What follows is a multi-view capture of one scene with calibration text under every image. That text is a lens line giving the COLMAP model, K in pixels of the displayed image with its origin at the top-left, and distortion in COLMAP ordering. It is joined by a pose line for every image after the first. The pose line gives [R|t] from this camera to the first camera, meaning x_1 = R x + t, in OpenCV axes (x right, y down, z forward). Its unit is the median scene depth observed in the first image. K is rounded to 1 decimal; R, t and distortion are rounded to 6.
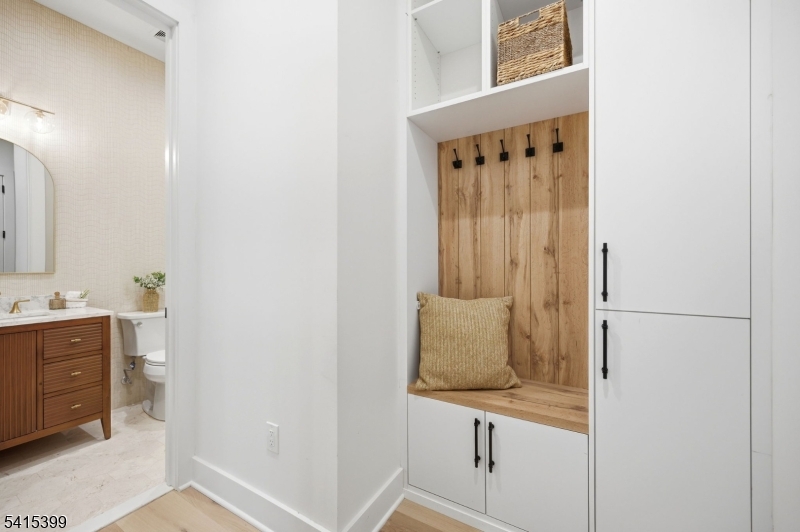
lens RADIAL K [[319.2, 0, 398.7], [0, 319.2, 264.1], [0, 0, 1]] dist [-0.000863, -0.000272]
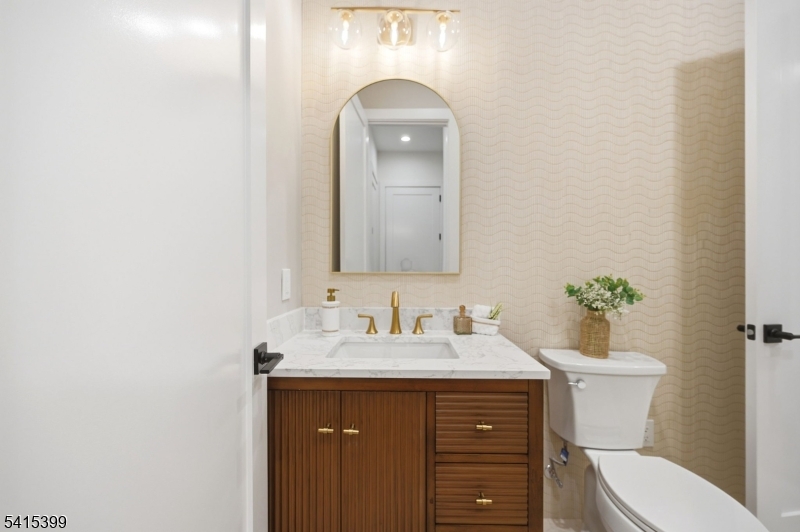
lens RADIAL K [[319.2, 0, 398.7], [0, 319.2, 264.1], [0, 0, 1]] dist [-0.000863, -0.000272]
pose [[0.492576, 0.004527, -0.870258, -0.588336], [-0.001943, 0.999990, 0.004103, 0.005551], [0.870268, -0.000330, 0.492579, 0.581460]]
